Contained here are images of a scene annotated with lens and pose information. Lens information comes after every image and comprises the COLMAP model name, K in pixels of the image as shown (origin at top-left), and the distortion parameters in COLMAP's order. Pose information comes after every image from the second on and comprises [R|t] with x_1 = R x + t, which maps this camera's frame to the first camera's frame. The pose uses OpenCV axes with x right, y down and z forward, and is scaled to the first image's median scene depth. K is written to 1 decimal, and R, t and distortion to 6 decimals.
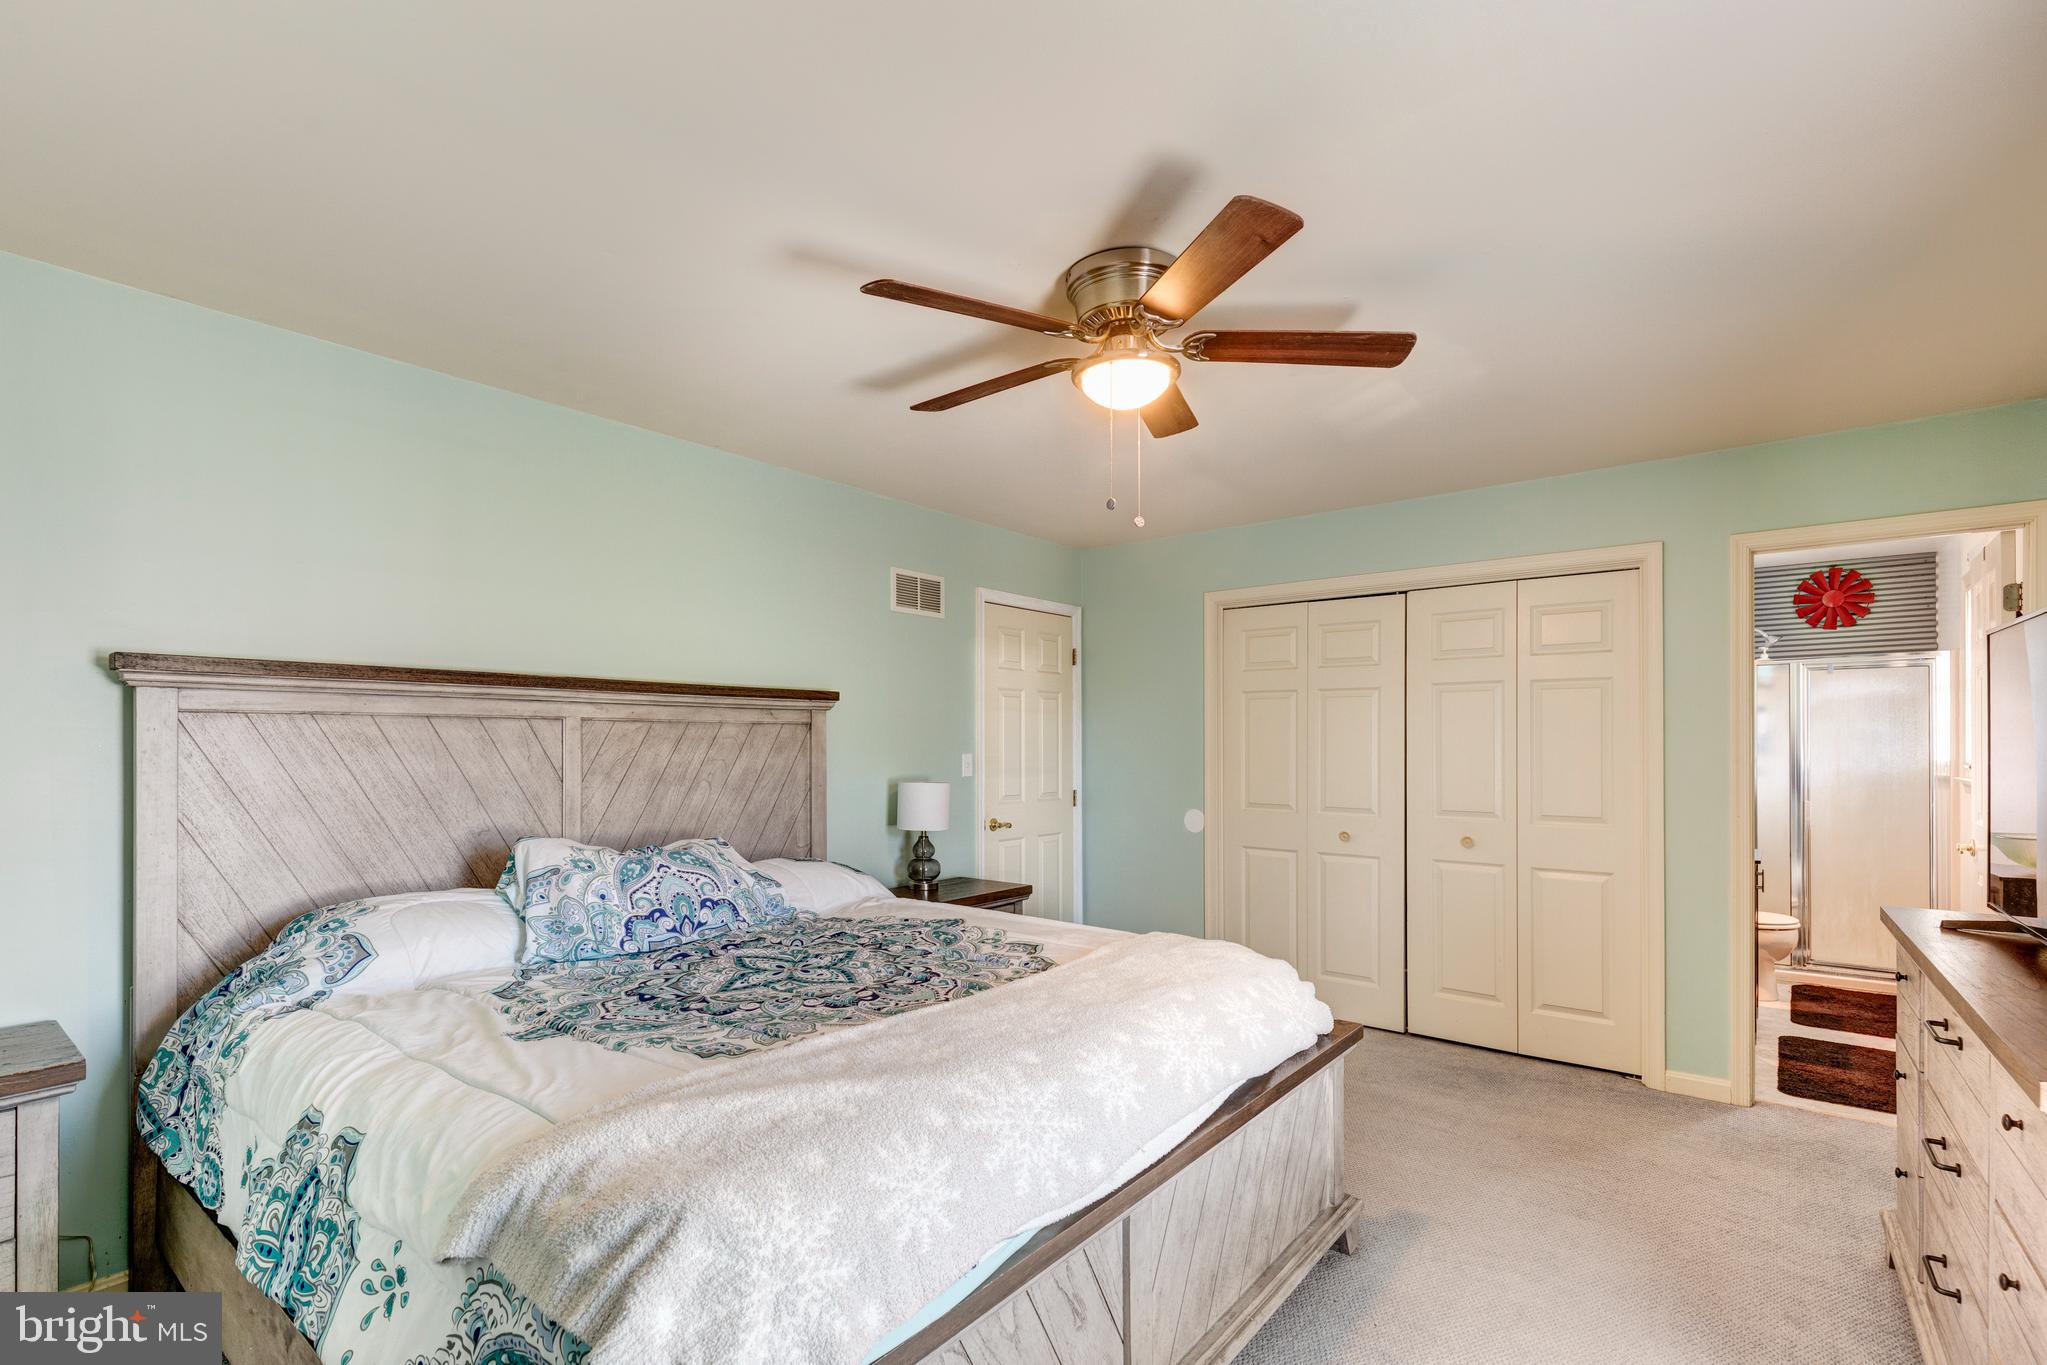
lens RADIAL K [[943.4, 0, 1023.8], [0, 943.4, 733.4], [0, 0, 1]] dist [0.001469, 0.000226]
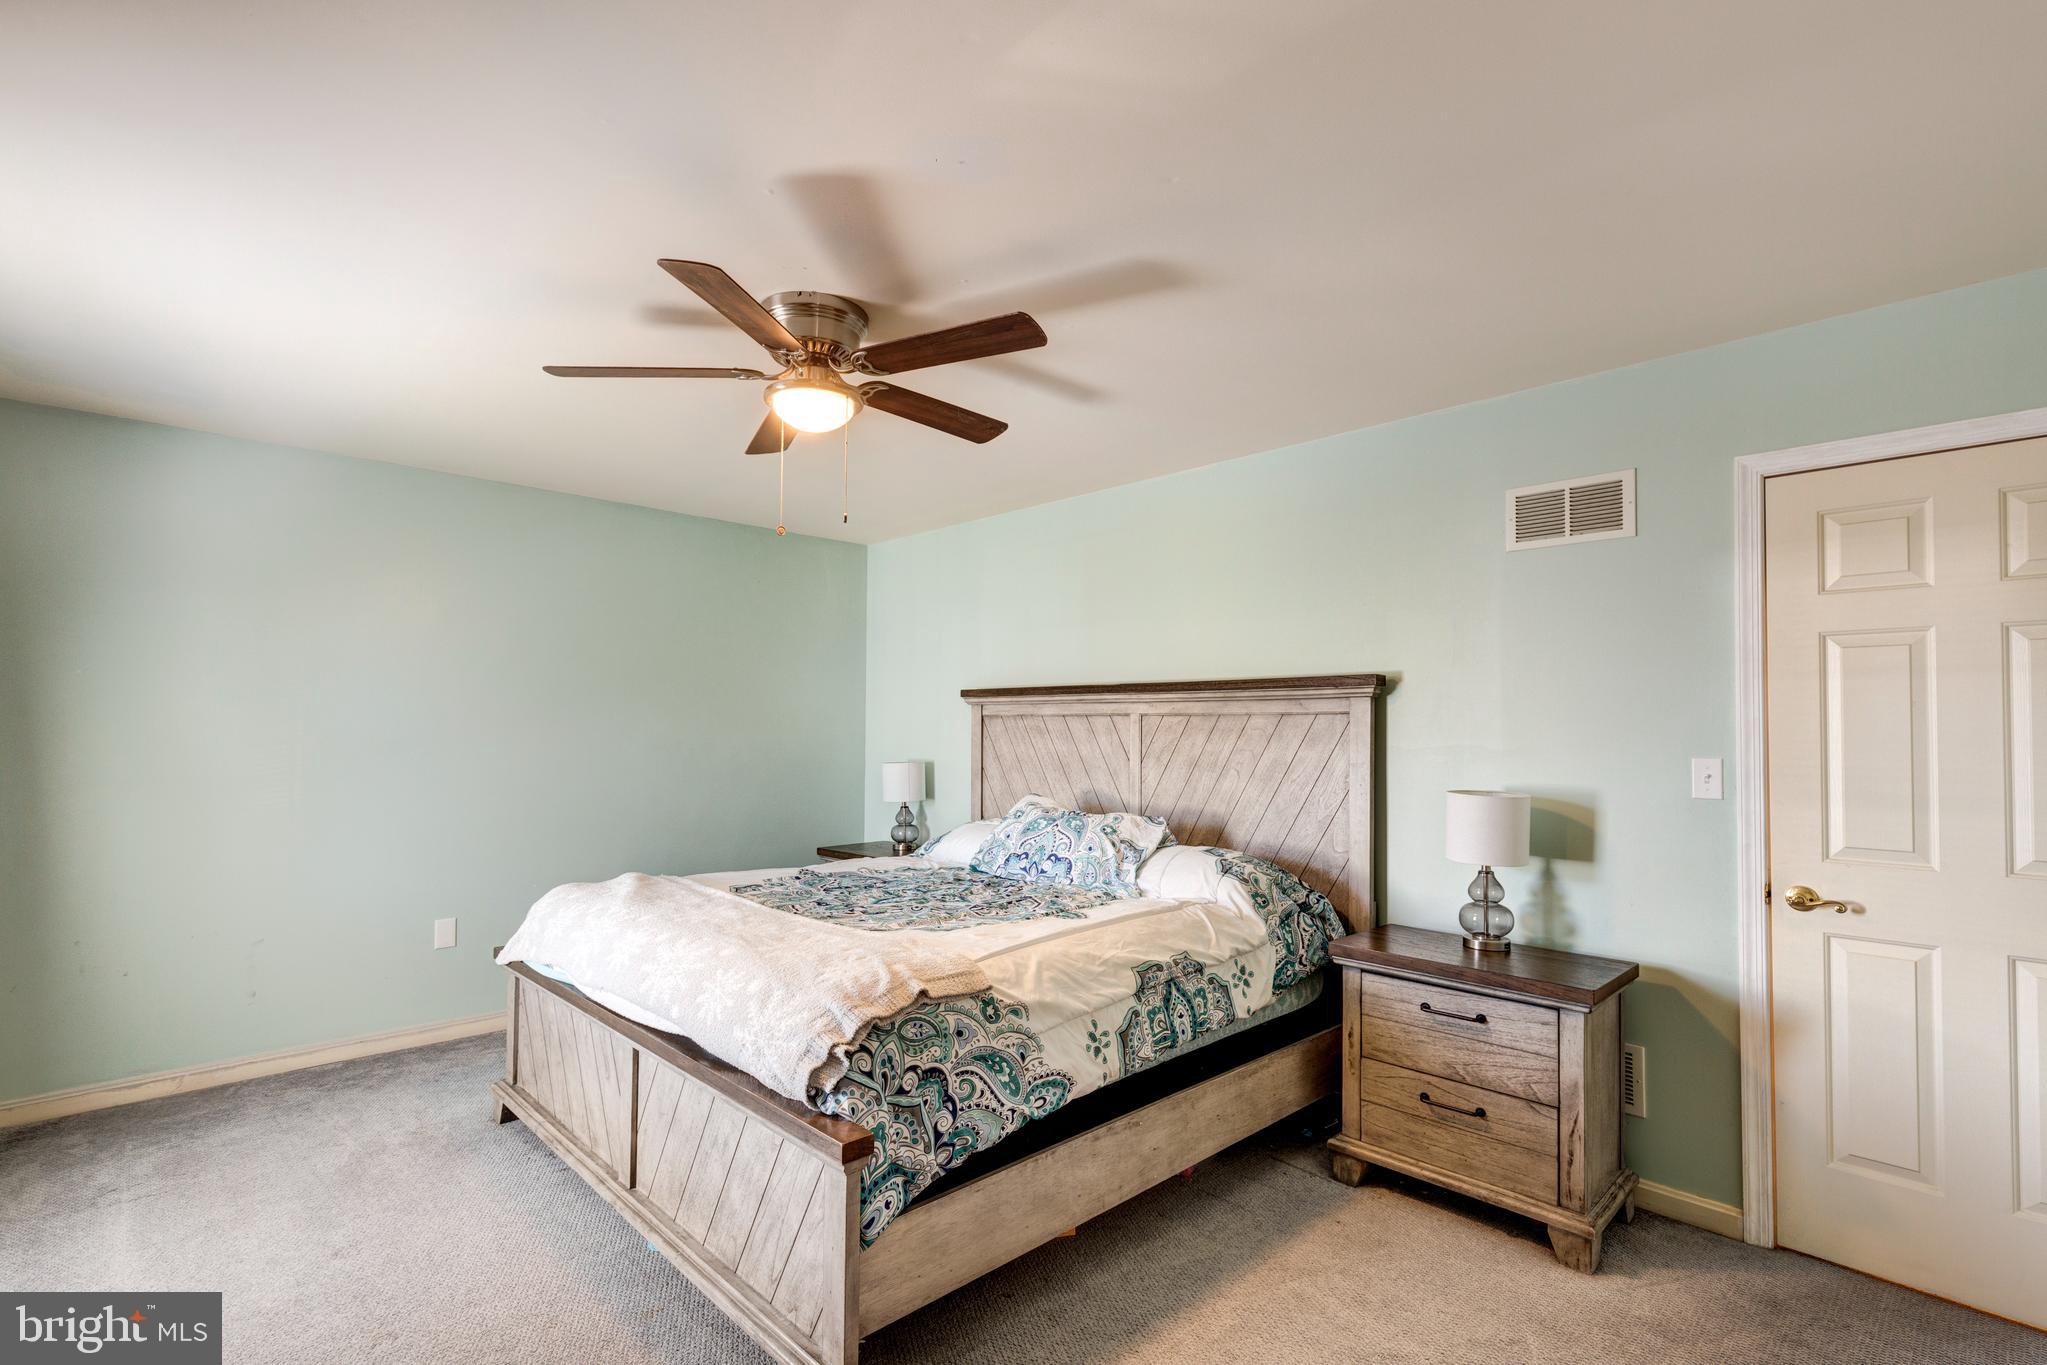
lens RADIAL K [[949.2, 0, 1025.7], [0, 949.2, 710.7], [0, 0, 1]] dist [0.000780, 0.000097]
pose [[-0.132274, -0.021275, -0.990985, 0.777340], [0.000530, 0.999768, -0.021534, 0.006810], [0.991213, -0.003373, -0.132232, 0.926758]]
